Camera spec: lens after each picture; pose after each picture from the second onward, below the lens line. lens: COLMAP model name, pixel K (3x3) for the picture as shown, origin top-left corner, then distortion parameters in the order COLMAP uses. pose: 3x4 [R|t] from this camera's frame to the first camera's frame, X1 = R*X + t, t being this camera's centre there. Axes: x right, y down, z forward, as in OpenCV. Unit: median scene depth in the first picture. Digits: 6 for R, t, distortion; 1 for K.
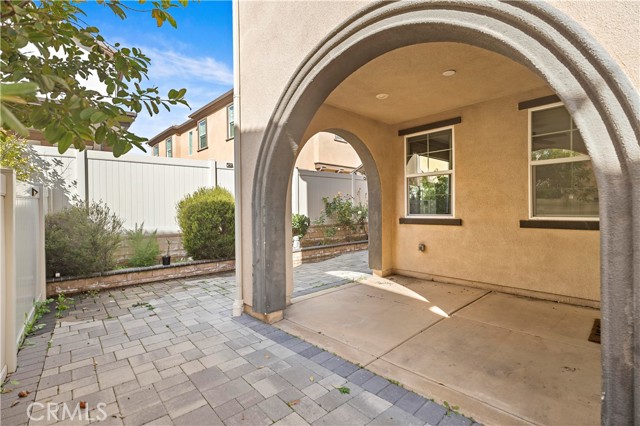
lens RADIAL K [[292.4, 0, 320.0], [0, 292.4, 213.0], [0, 0, 1]] dist [-0.002752, -0.000043]
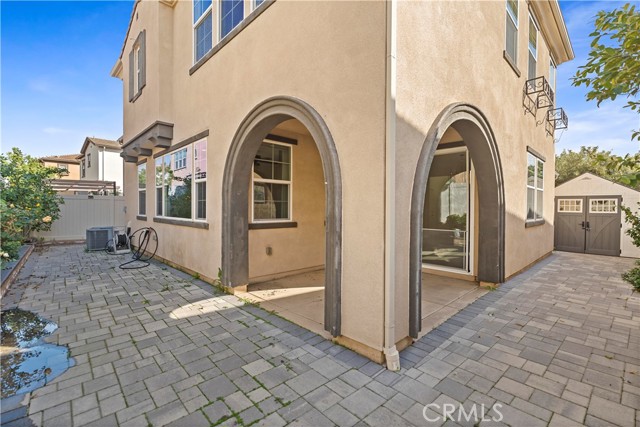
lens RADIAL K [[286.5, 0, 320.3], [0, 286.5, 214.3], [0, 0, 1]] dist [0.000880, -0.000467]
pose [[-0.005965, -0.011892, 0.999911, -1.051201], [0.006278, 0.999909, 0.011930, -0.036623], [-0.999963, 0.006348, -0.005890, 1.273847]]
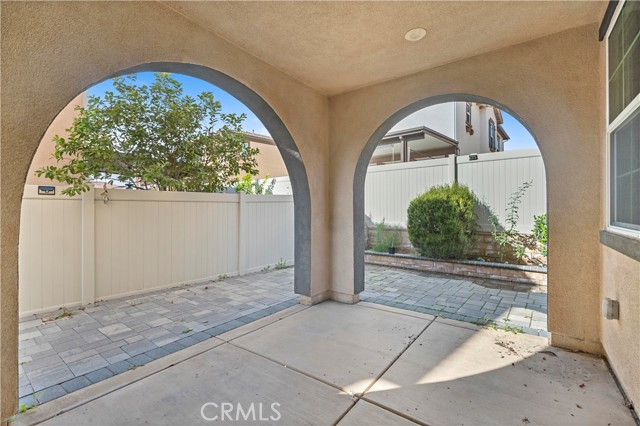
lens RADIAL K [[290.3, 0, 322.3], [0, 290.3, 207.9], [0, 0, 1]] dist [0.002215, 0.000201]
pose [[0.193224, 0.004421, -0.981145, 1.008964], [-0.008806, 0.999957, 0.002772, -0.018880], [0.981115, 0.008105, 0.193255, 0.842766]]
